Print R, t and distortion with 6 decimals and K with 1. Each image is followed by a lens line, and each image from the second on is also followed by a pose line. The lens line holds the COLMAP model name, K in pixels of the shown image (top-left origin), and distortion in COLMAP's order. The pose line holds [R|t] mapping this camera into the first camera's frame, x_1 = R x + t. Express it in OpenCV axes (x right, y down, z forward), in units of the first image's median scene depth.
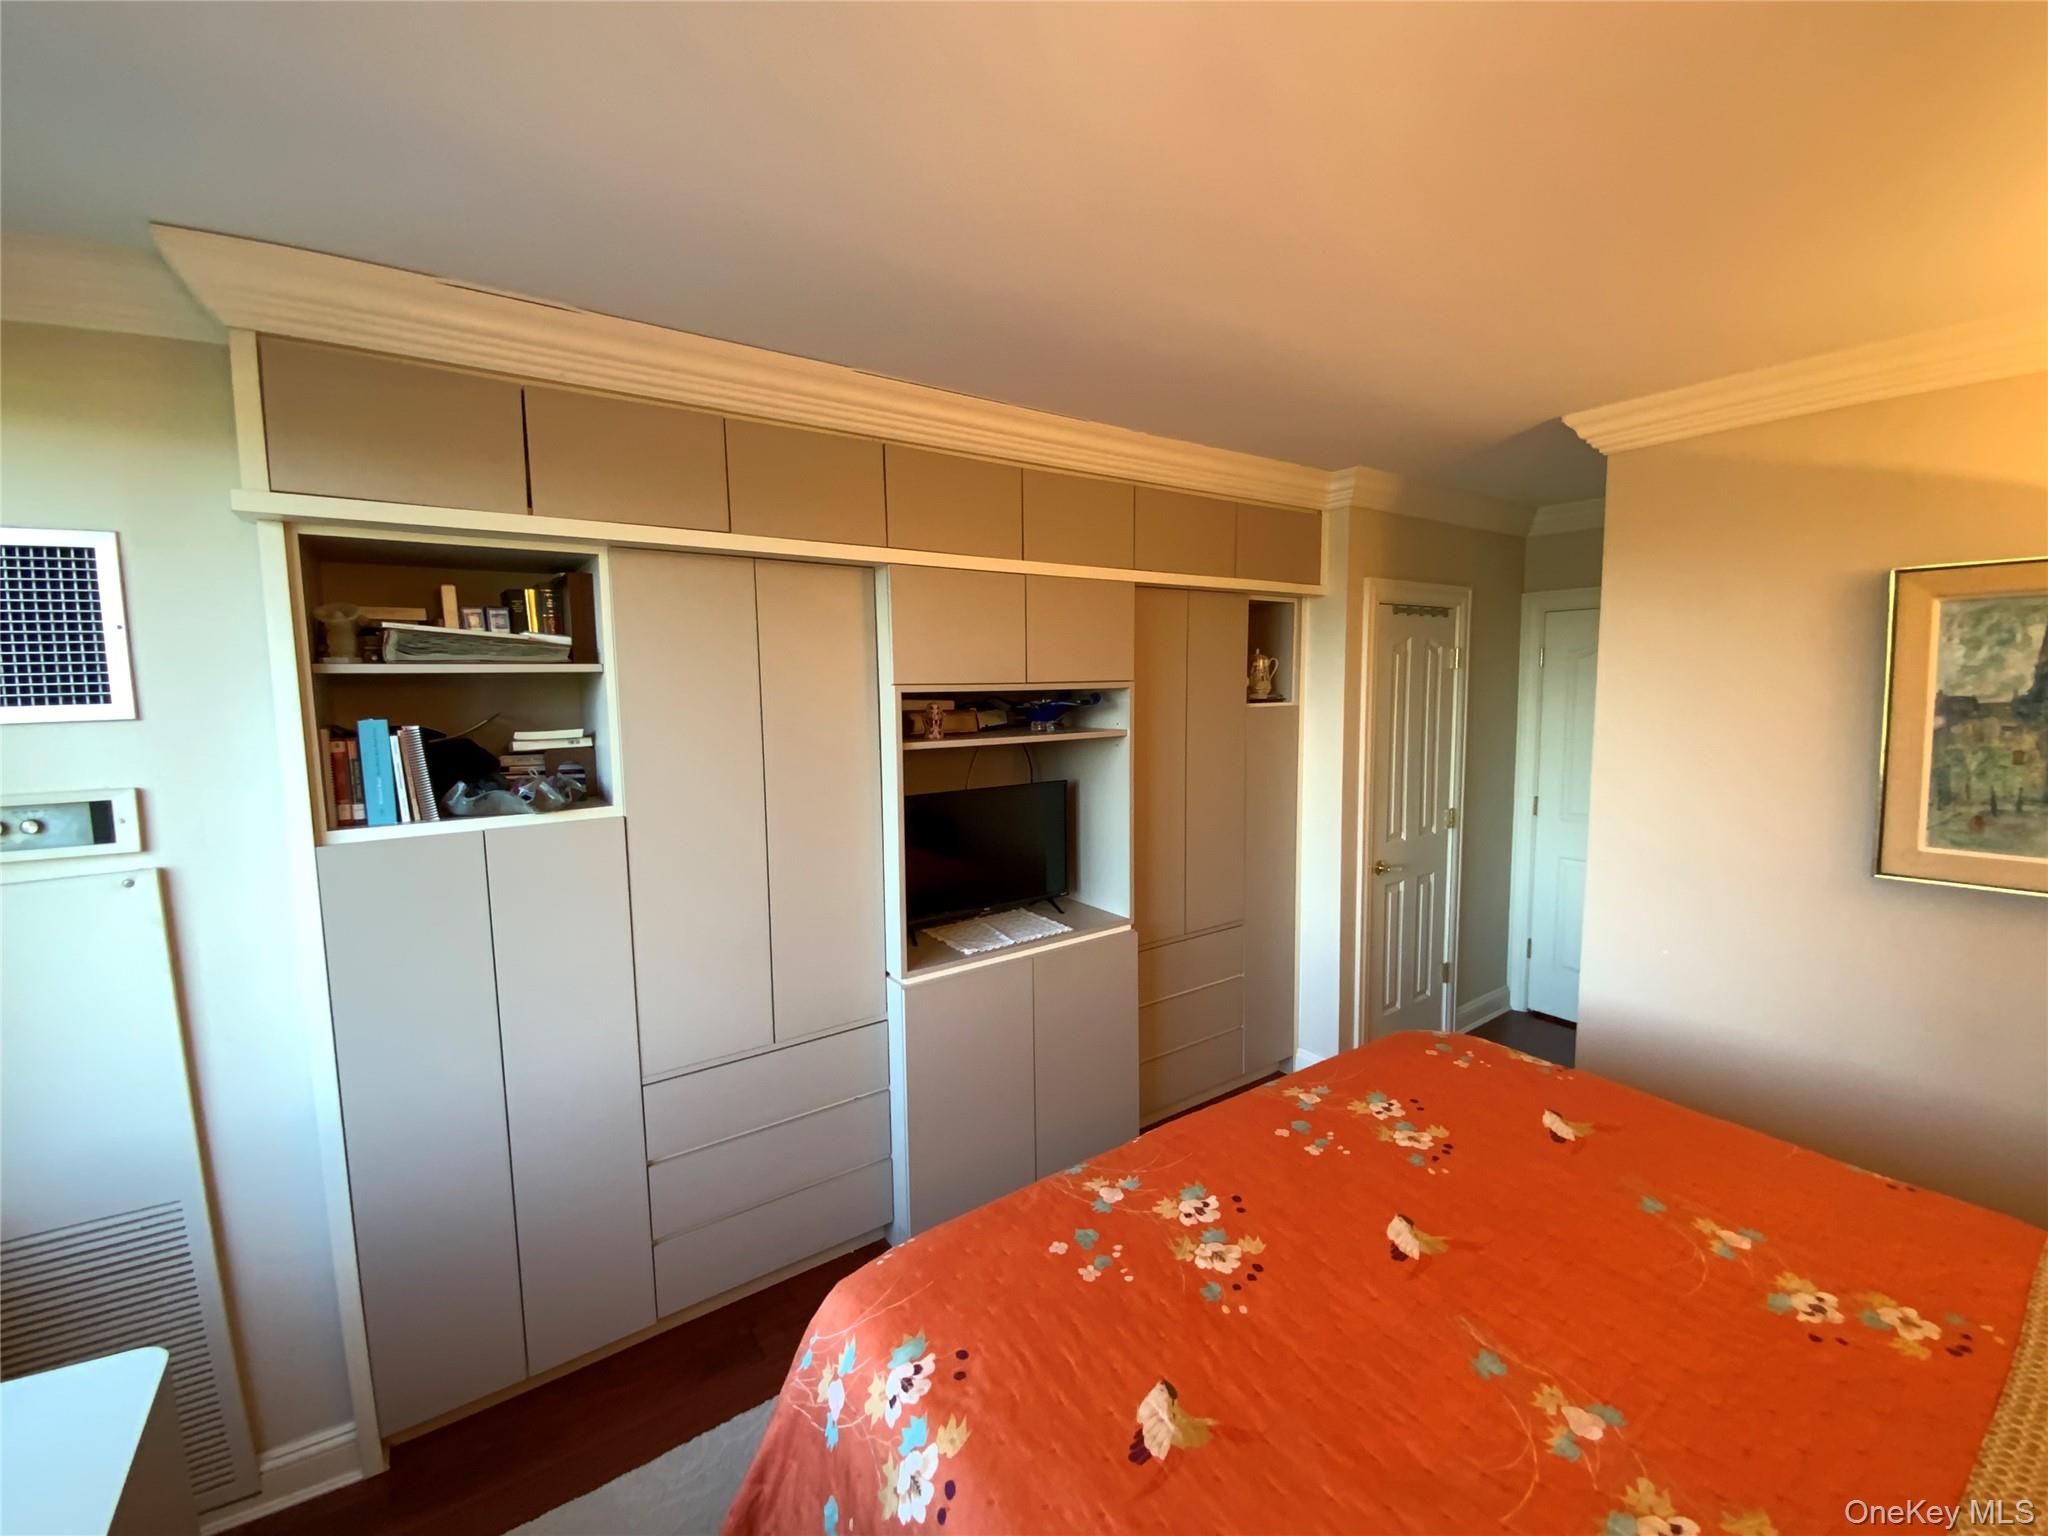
lens RADIAL K [[829.6, 0, 1020.2], [0, 829.6, 770.2], [0, 0, 1]] dist [0.027149, -0.022999]
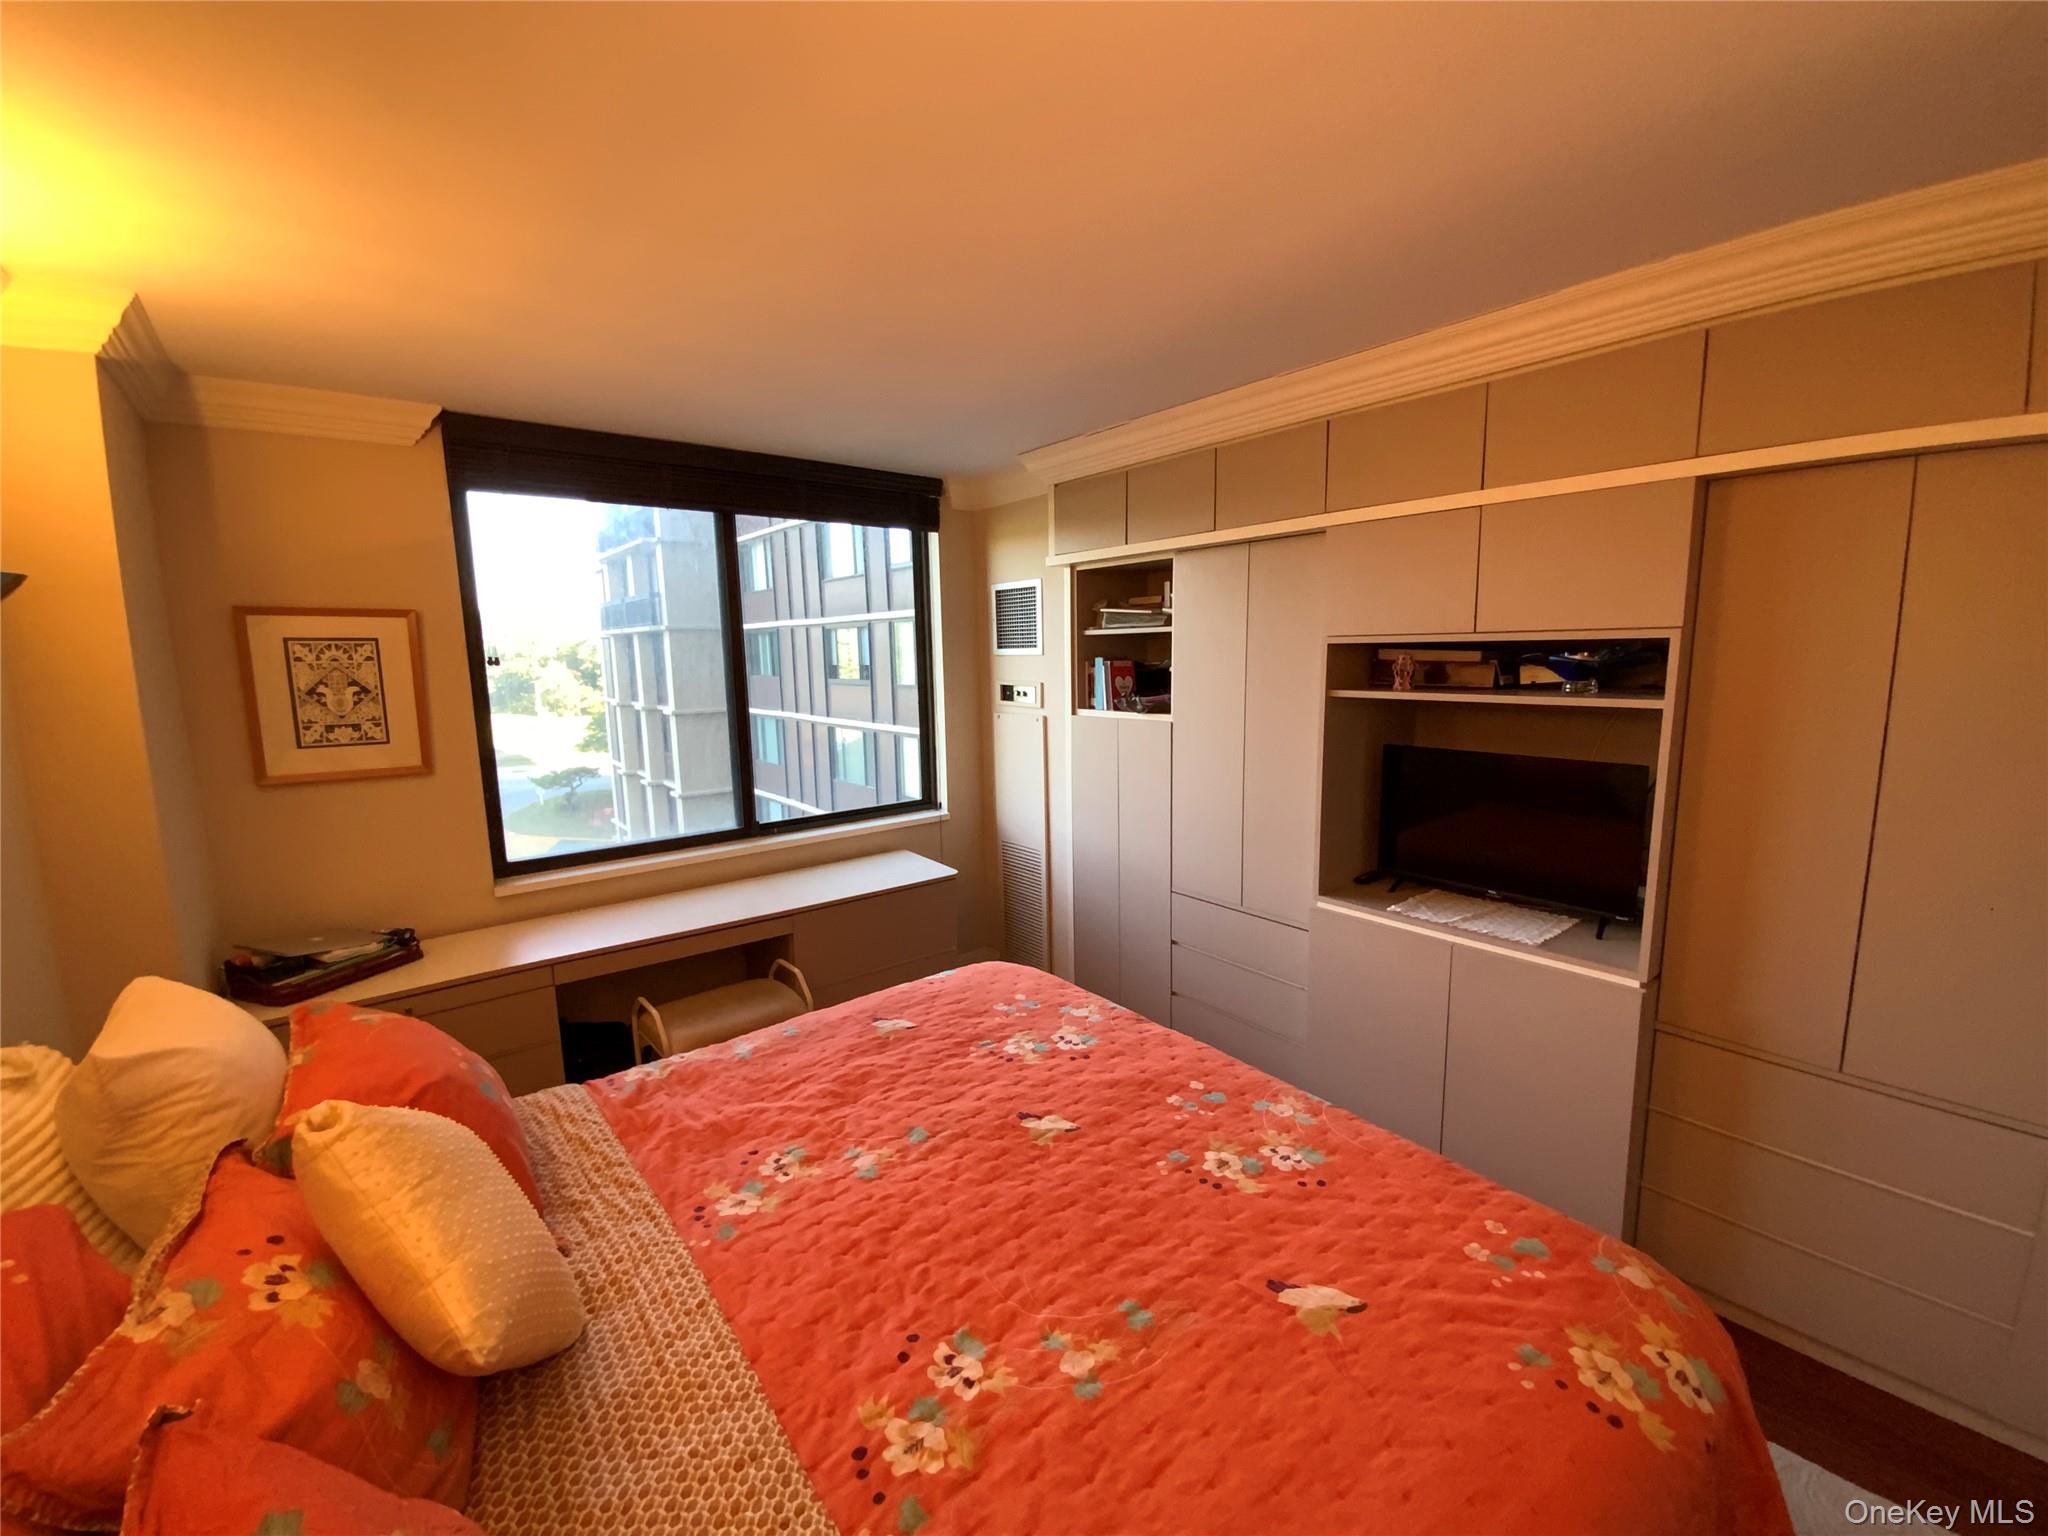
lens RADIAL K [[829.6, 0, 1020.2], [0, 829.6, 770.2], [0, 0, 1]] dist [0.027149, -0.022999]
pose [[0.054850, 0.160195, -0.985560, 1.128727], [-0.083722, 0.984308, 0.155332, -0.078267], [0.994978, 0.073993, 0.067402, 0.622567]]
